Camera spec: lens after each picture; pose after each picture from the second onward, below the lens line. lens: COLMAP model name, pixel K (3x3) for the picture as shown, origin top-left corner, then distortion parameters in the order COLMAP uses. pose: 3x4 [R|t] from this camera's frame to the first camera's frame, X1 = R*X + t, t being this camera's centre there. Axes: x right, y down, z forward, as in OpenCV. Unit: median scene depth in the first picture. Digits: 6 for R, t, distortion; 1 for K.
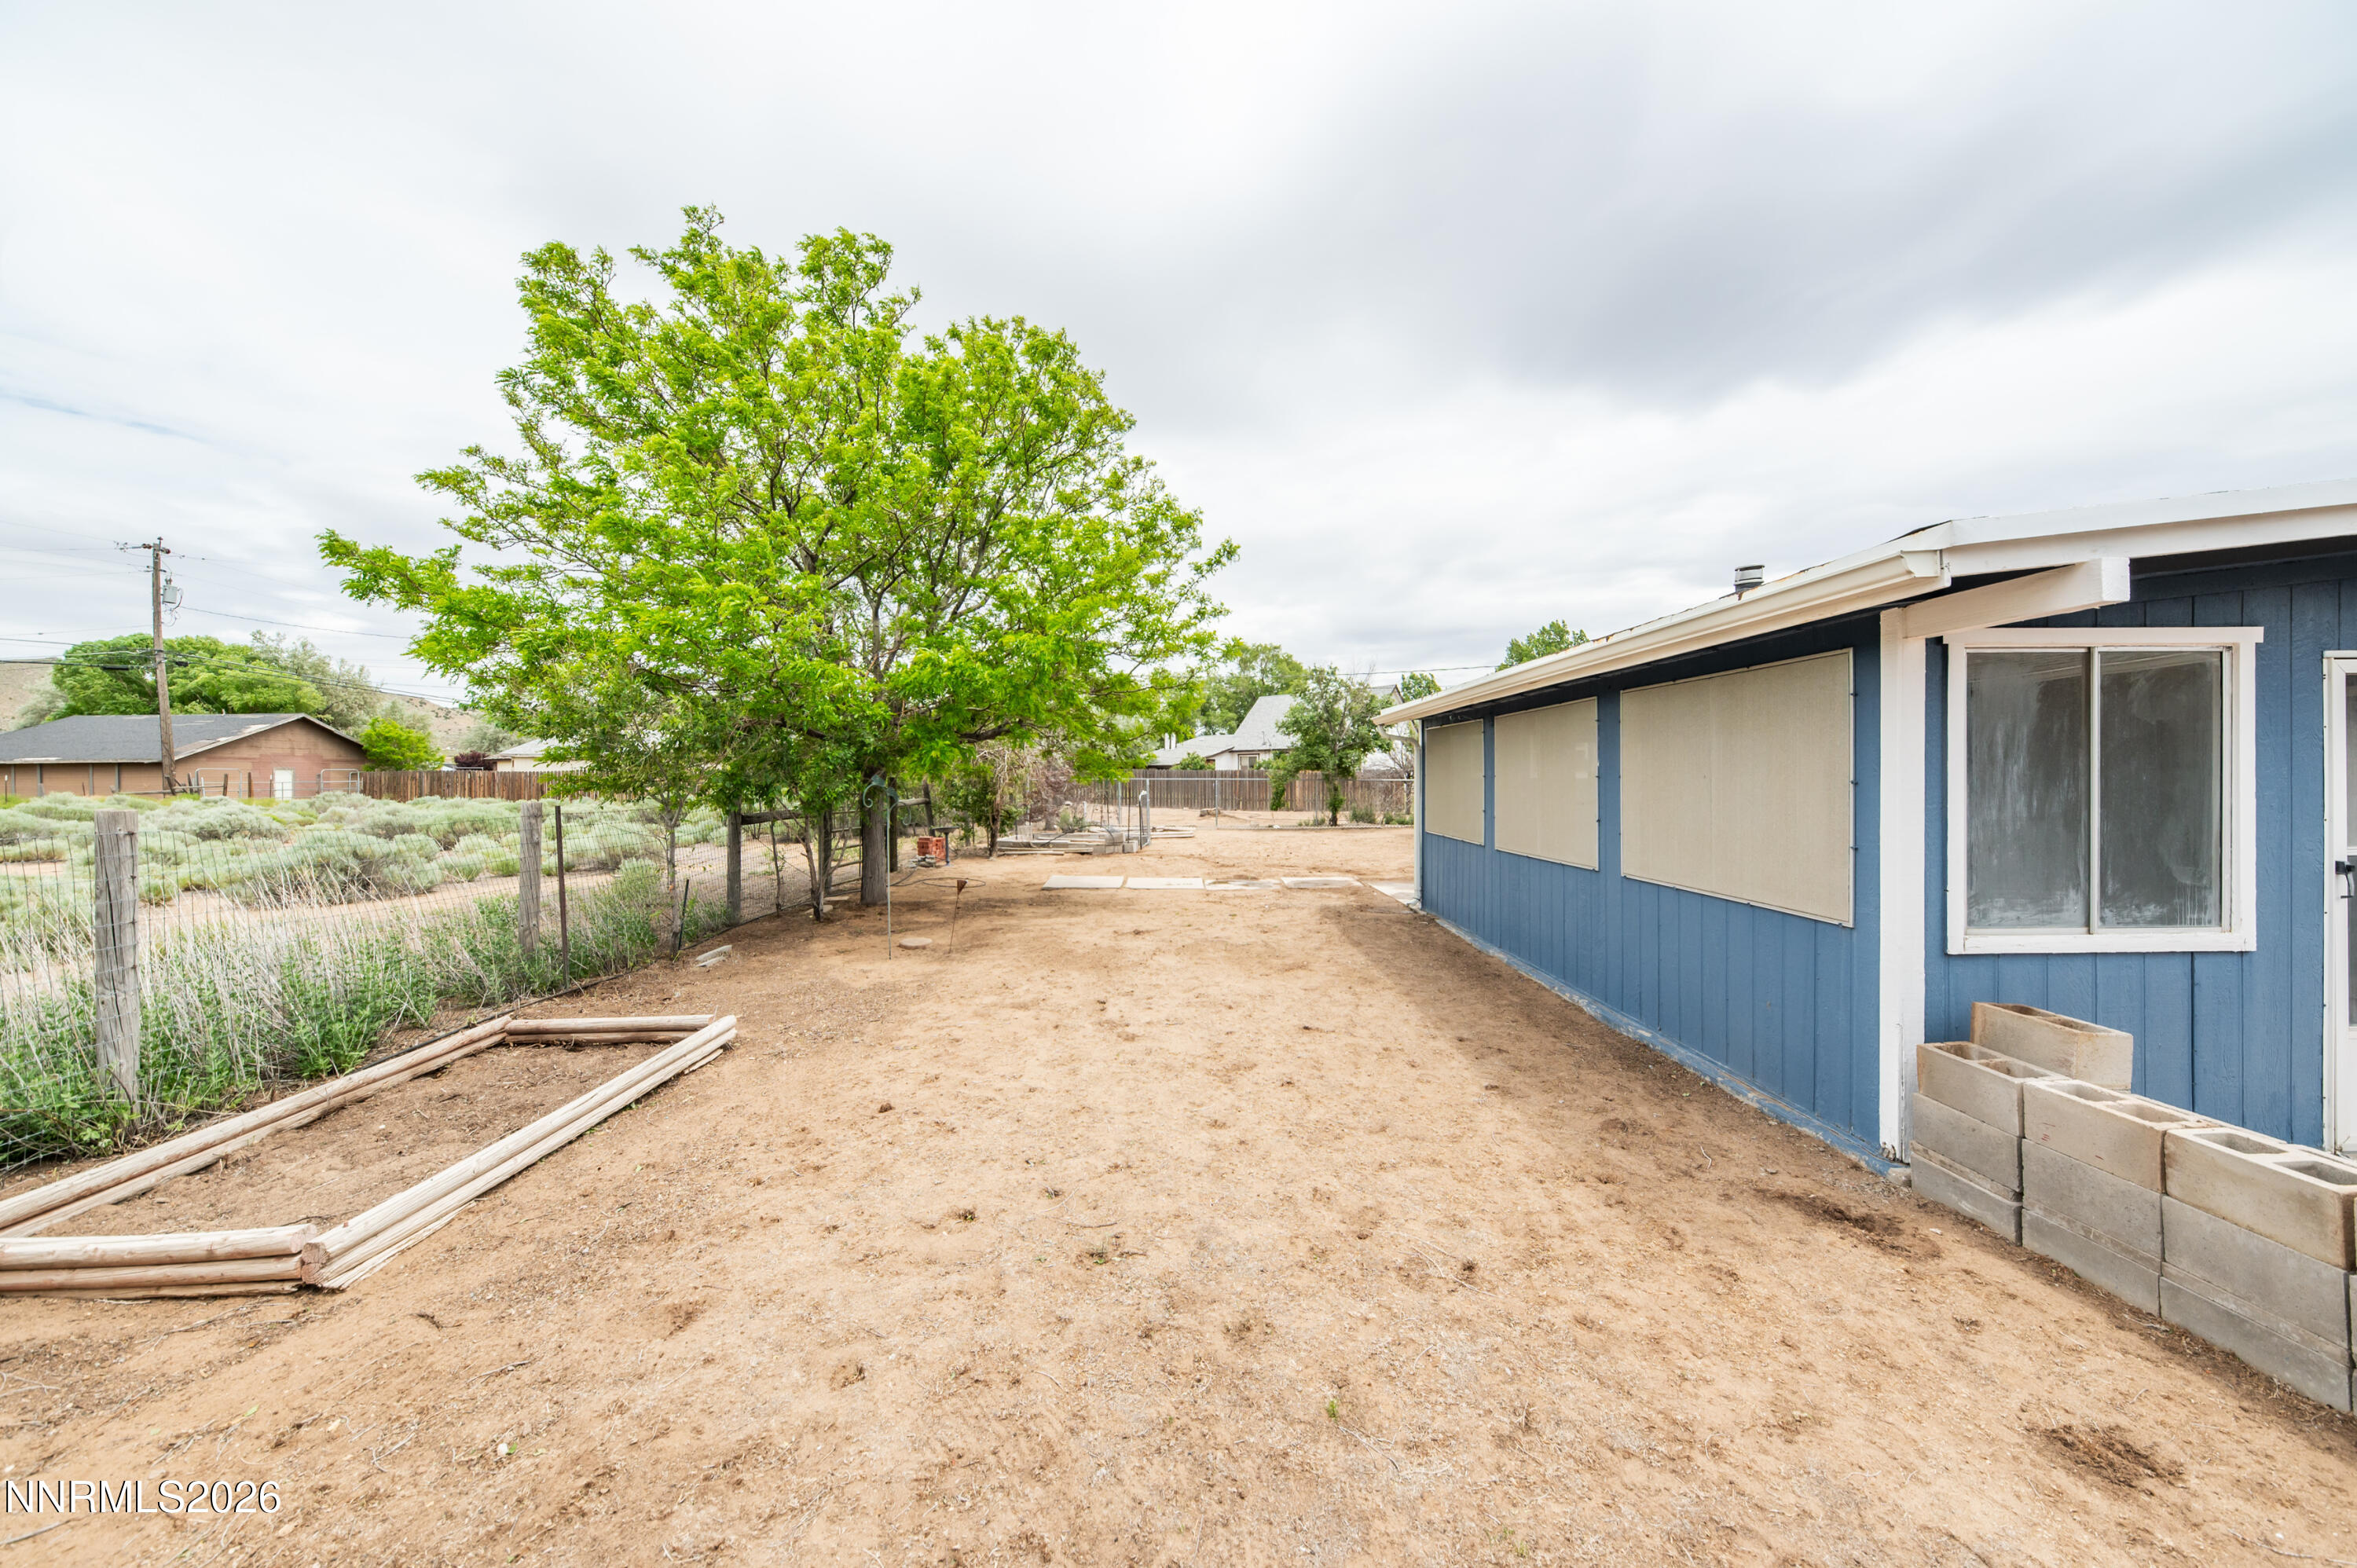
lens RADIAL K [[826.9, 0, 1180.1], [0, 826.9, 778.6], [0, 0, 1]] dist [0.005831, -0.003002]
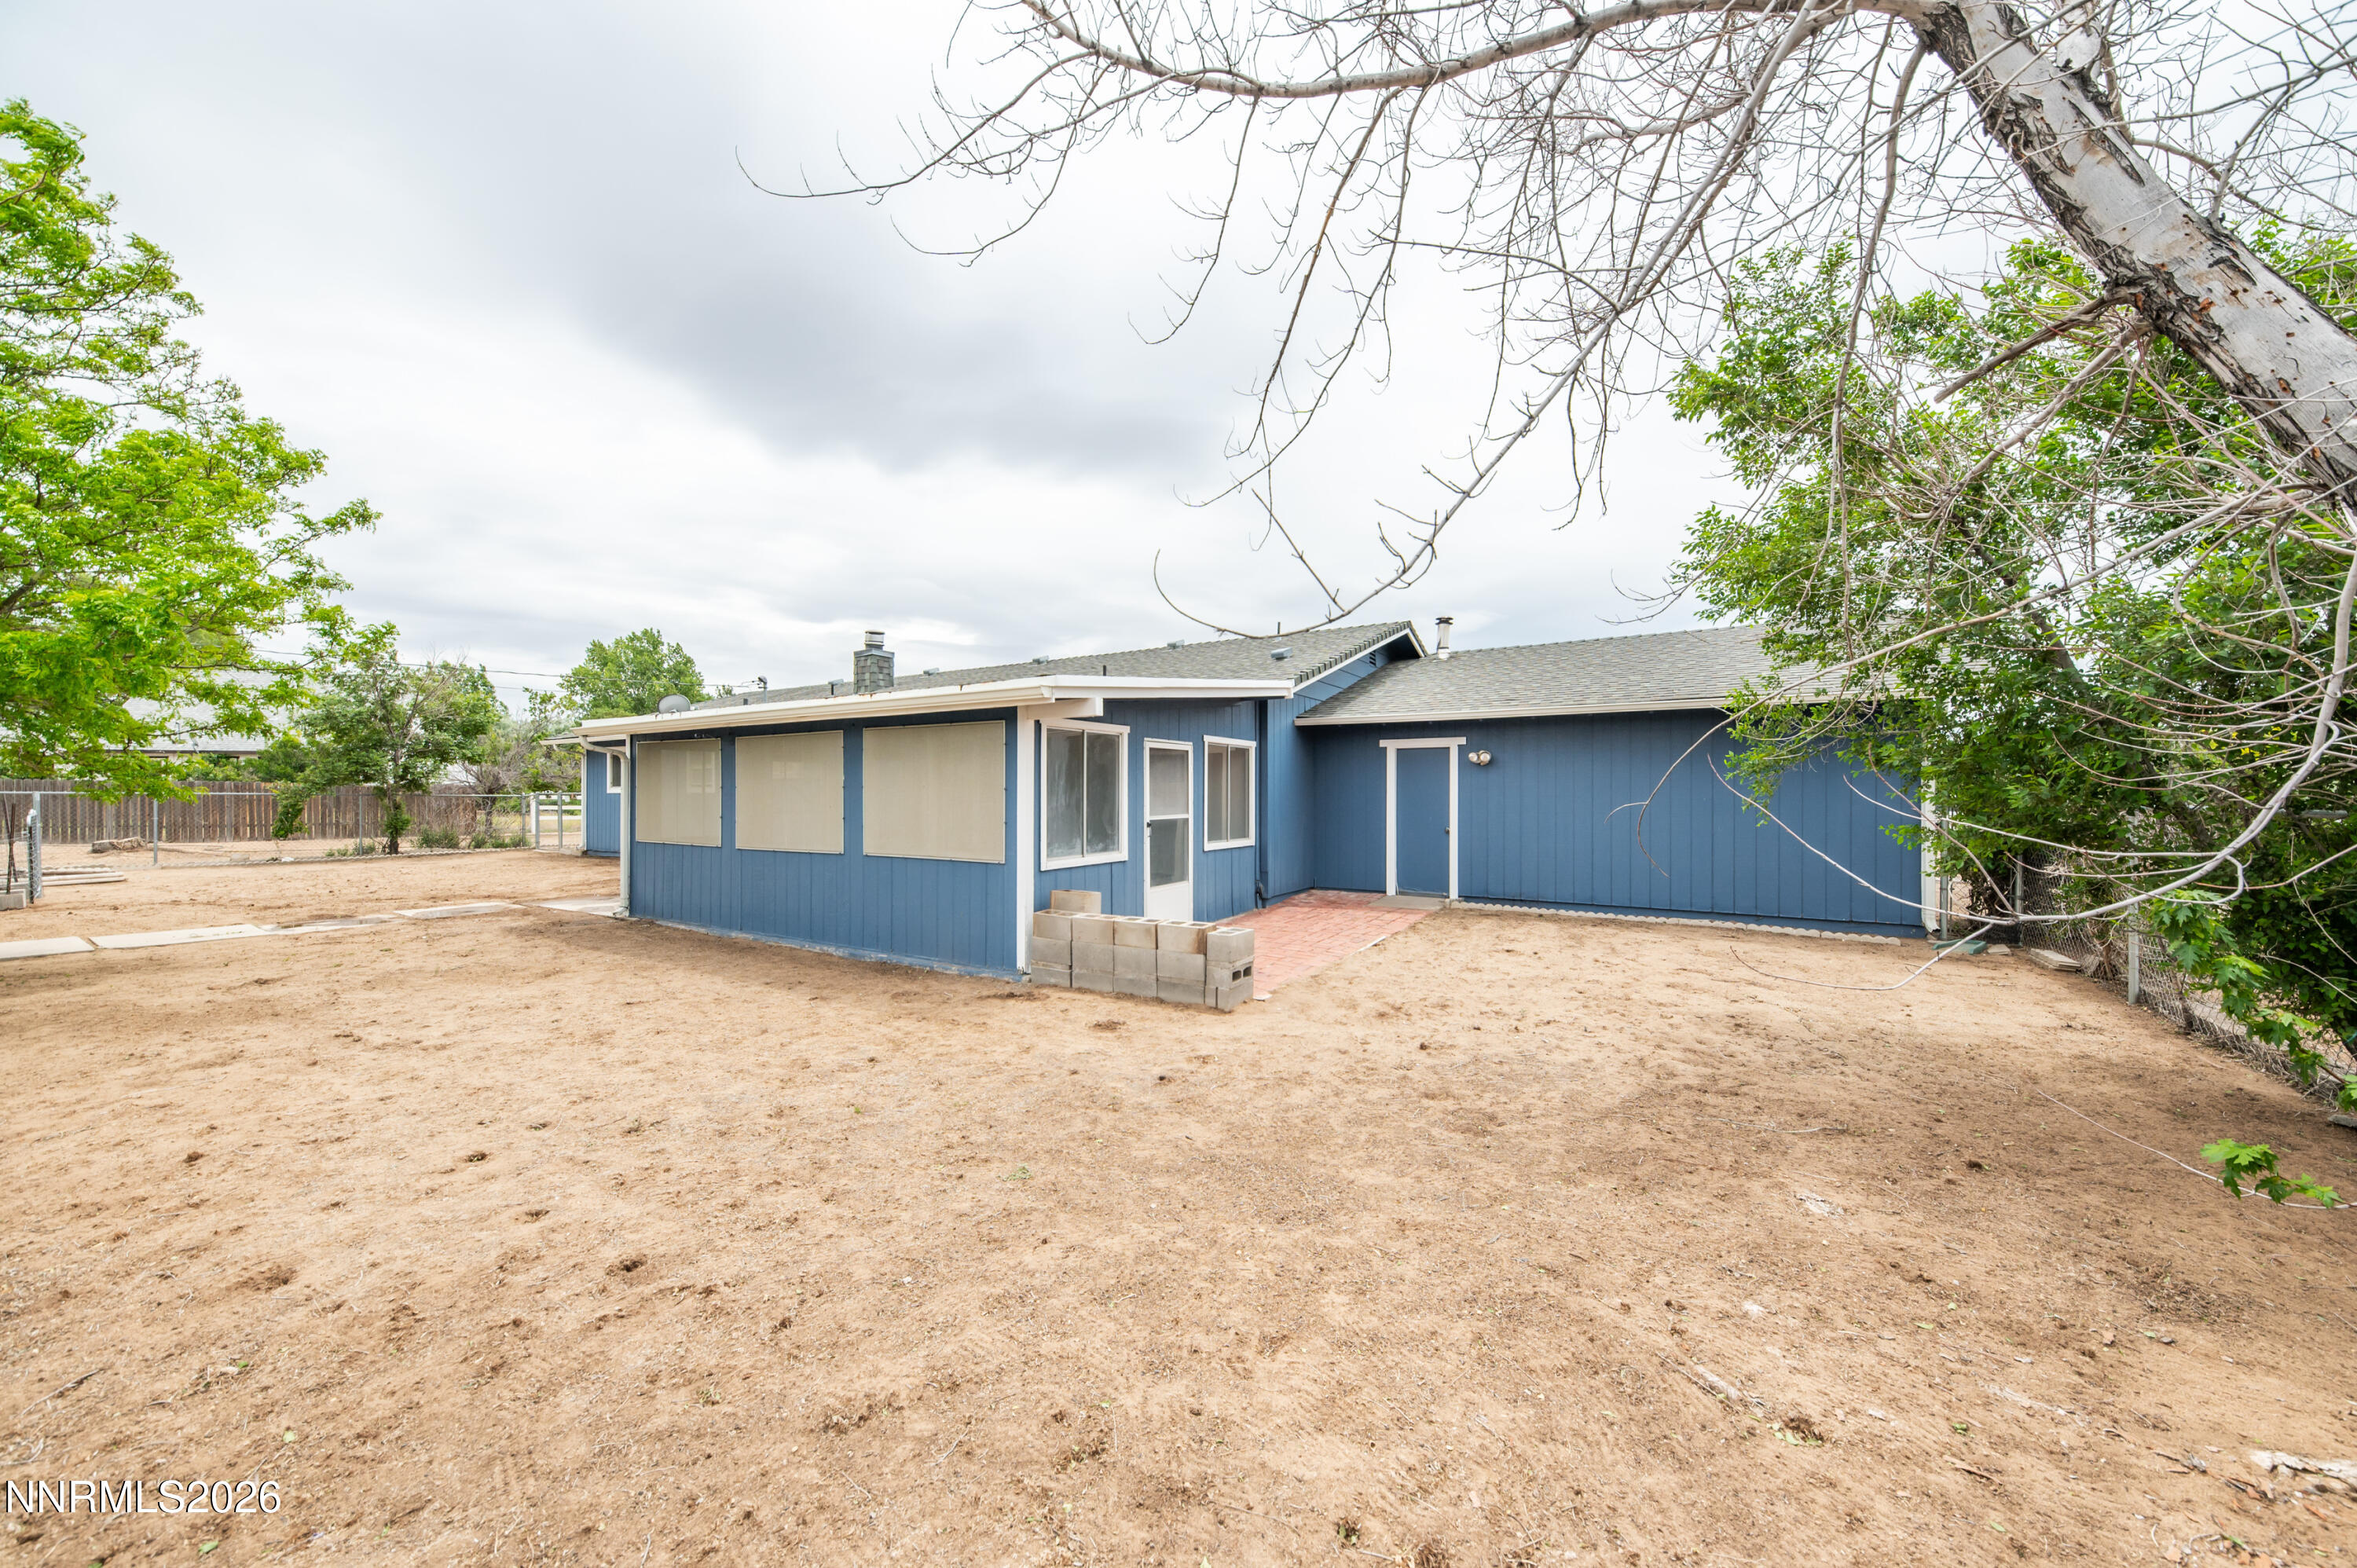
lens RADIAL K [[826.9, 0, 1171.5], [0, 826.9, 794.7], [0, 0, 1]] dist [0.005831, -0.003002]
pose [[0.539996, 0.002352, 0.841665, -0.646710], [0.000002, 0.999996, -0.002795, 0.025128], [-0.841668, 0.001511, 0.539993, -0.399926]]
